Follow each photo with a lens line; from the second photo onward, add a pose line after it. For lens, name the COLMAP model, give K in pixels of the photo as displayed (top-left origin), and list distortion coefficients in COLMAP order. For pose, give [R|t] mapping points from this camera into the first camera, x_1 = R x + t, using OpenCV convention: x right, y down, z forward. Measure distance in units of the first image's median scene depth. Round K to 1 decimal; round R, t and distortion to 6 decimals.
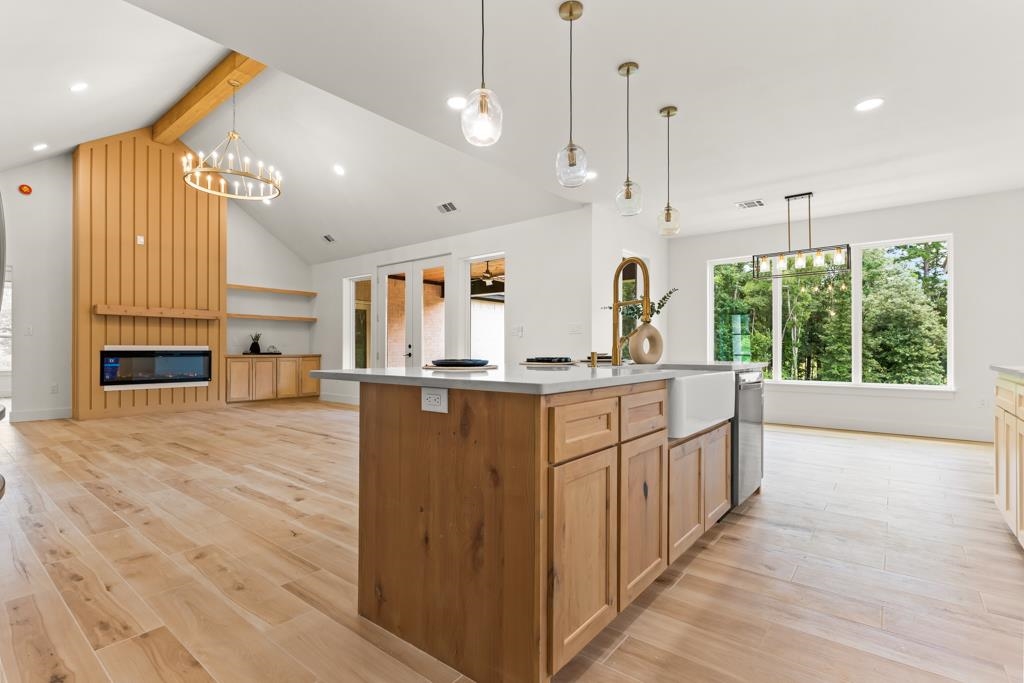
lens RADIAL K [[487.3, 0, 509.3], [0, 487.3, 343.9], [0, 0, 1]] dist [0.002183, 0.001644]
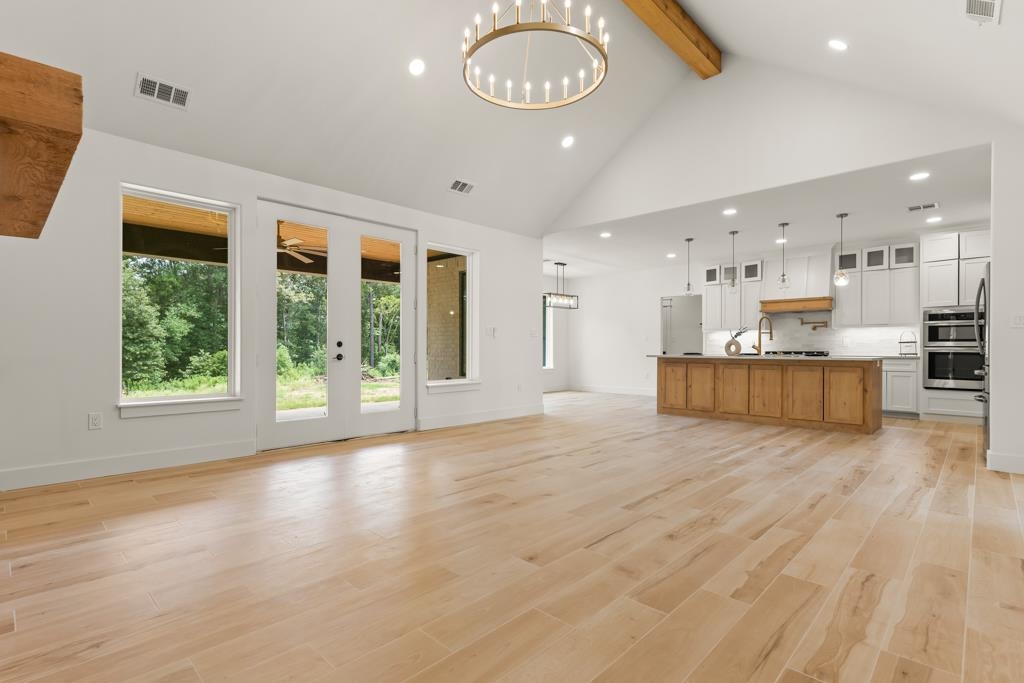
lens RADIAL K [[487.3, 0, 512.1], [0, 487.3, 348.3], [0, 0, 1]] dist [0.002183, 0.001644]
pose [[0.084948, 0.000766, 0.996385, -0.146538], [-0.014069, 0.999901, 0.000431, 0.001200], [-0.996286, -0.014054, 0.084950, 0.123297]]
